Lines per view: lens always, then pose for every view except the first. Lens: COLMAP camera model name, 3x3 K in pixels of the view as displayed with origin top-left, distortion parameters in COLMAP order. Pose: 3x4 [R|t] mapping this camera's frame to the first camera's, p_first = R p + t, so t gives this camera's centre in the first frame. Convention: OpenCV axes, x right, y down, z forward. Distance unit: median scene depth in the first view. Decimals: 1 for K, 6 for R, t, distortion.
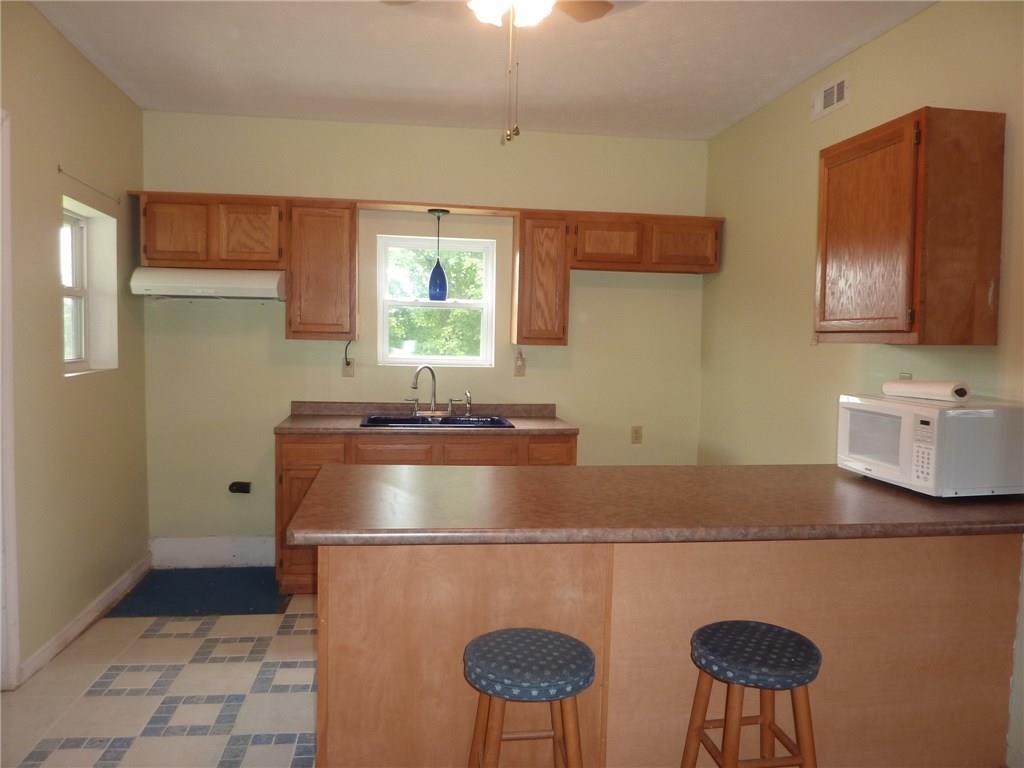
lens RADIAL K [[756.1, 0, 510.1], [0, 756.1, 379.3], [0, 0, 1]] dist [-0.023909, -0.017771]
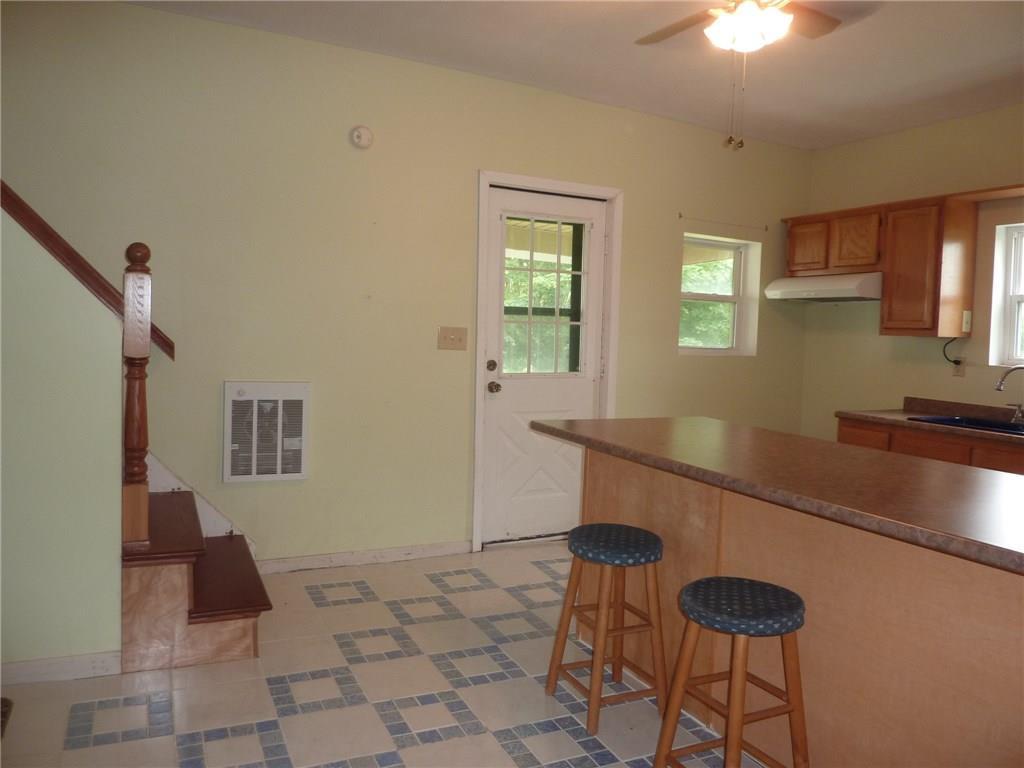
lens RADIAL K [[756.1, 0, 512.2], [0, 756.1, 383.4], [0, 0, 1]] dist [-0.023909, -0.017771]
pose [[0.319063, 0.055211, -0.946124, 0.564859], [-0.083916, 0.996026, 0.029824, 0.027478], [0.944011, 0.069879, 0.322429, 0.166649]]
